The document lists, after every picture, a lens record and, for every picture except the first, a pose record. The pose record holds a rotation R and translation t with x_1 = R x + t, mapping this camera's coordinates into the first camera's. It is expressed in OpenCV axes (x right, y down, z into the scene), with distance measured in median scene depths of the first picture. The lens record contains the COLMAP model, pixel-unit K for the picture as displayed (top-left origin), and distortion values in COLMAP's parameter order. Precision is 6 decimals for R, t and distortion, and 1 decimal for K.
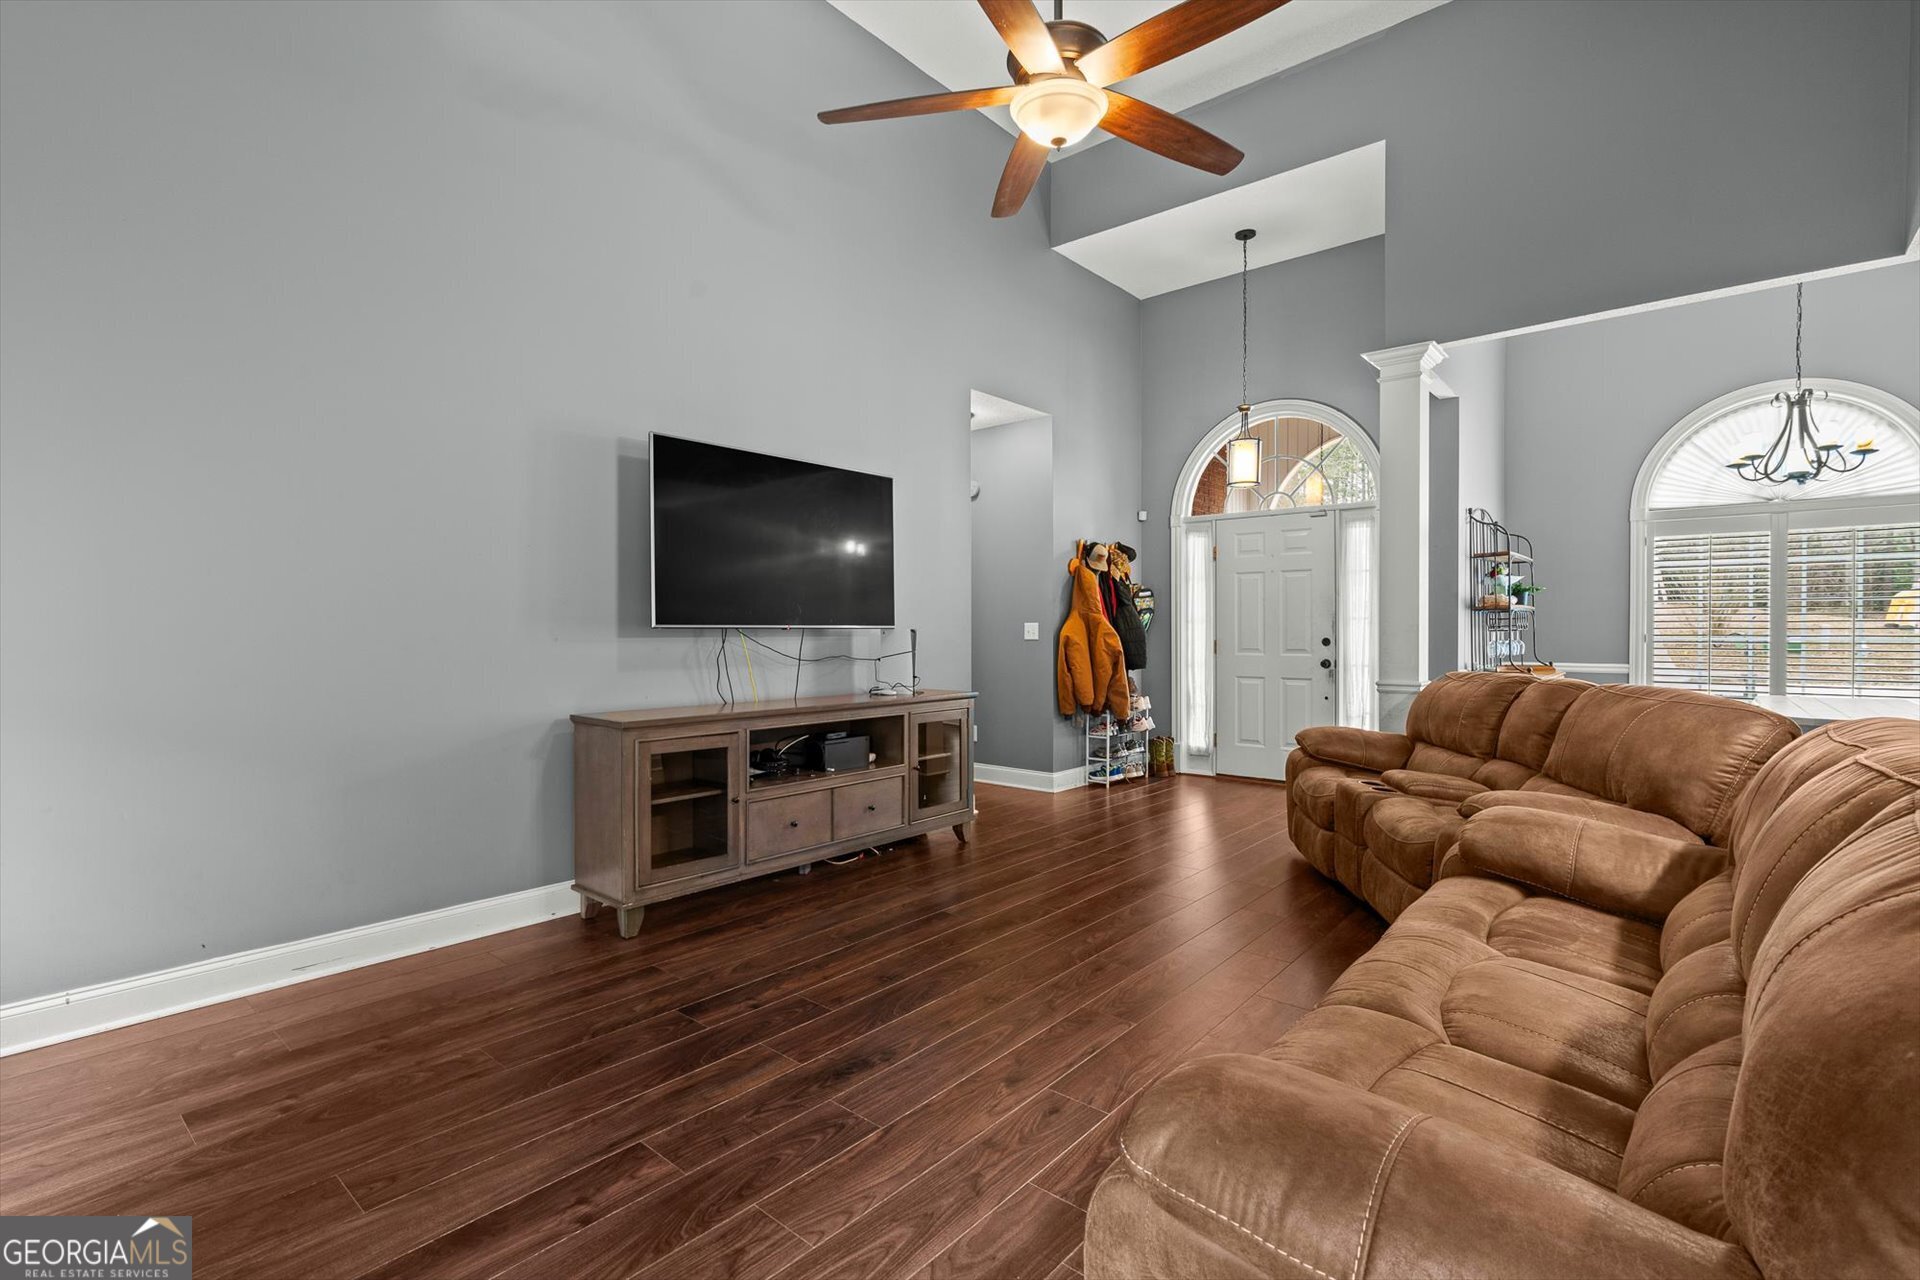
lens RADIAL K [[861.8, 0, 960.0], [0, 861.8, 640.0], [0, 0, 1]] dist [0.000177, -0.000080]
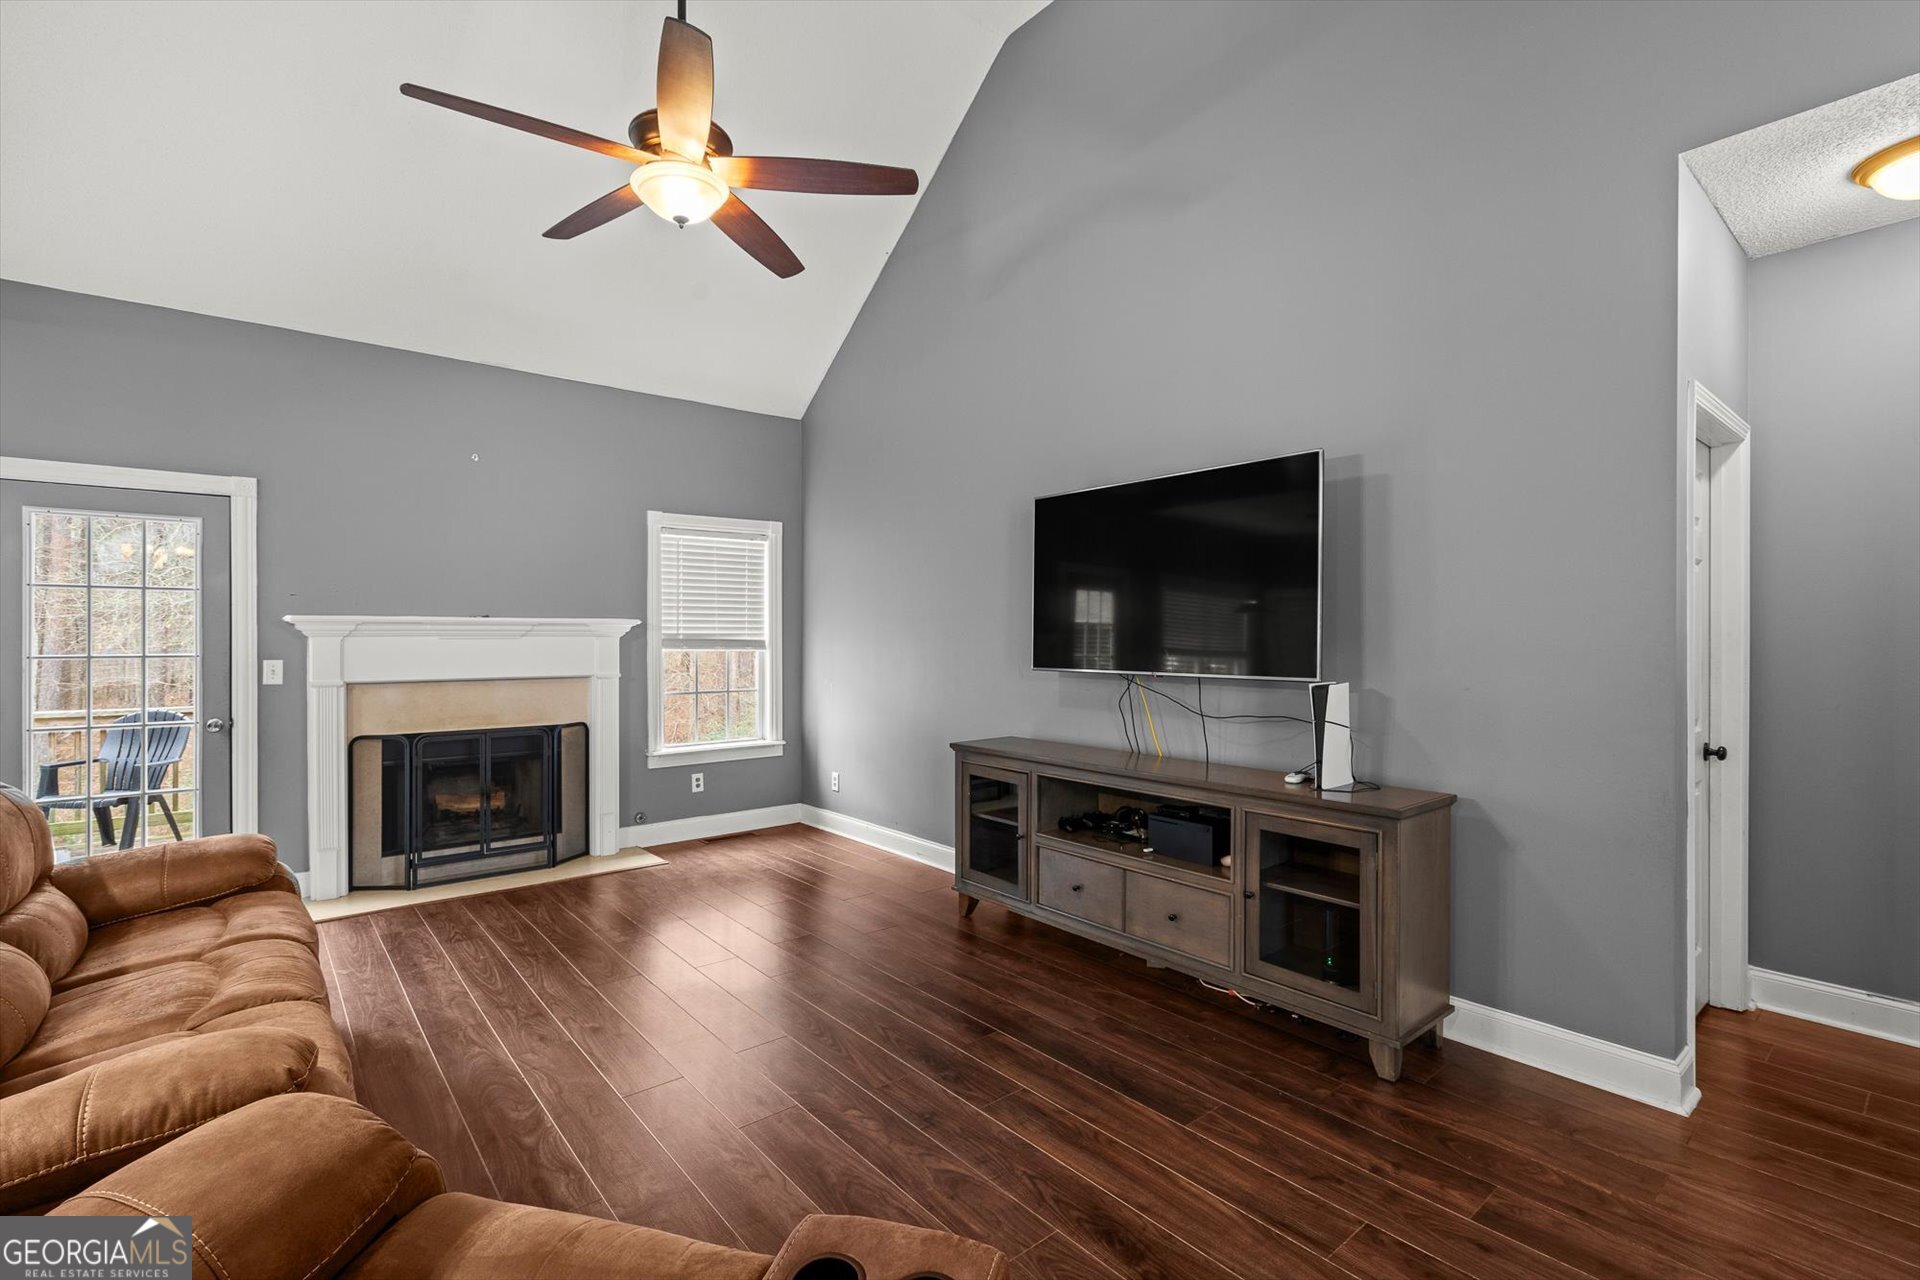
lens RADIAL K [[875.3, 0, 977.4], [0, 875.3, 639.3], [0, 0, 1]] dist [-0.001763, -0.000095]
pose [[-0.170209, 0.001329, -0.985407, 0.792270], [-0.008501, 0.999960, 0.002817, -0.057782], [0.985371, 0.008857, -0.170191, 1.111890]]
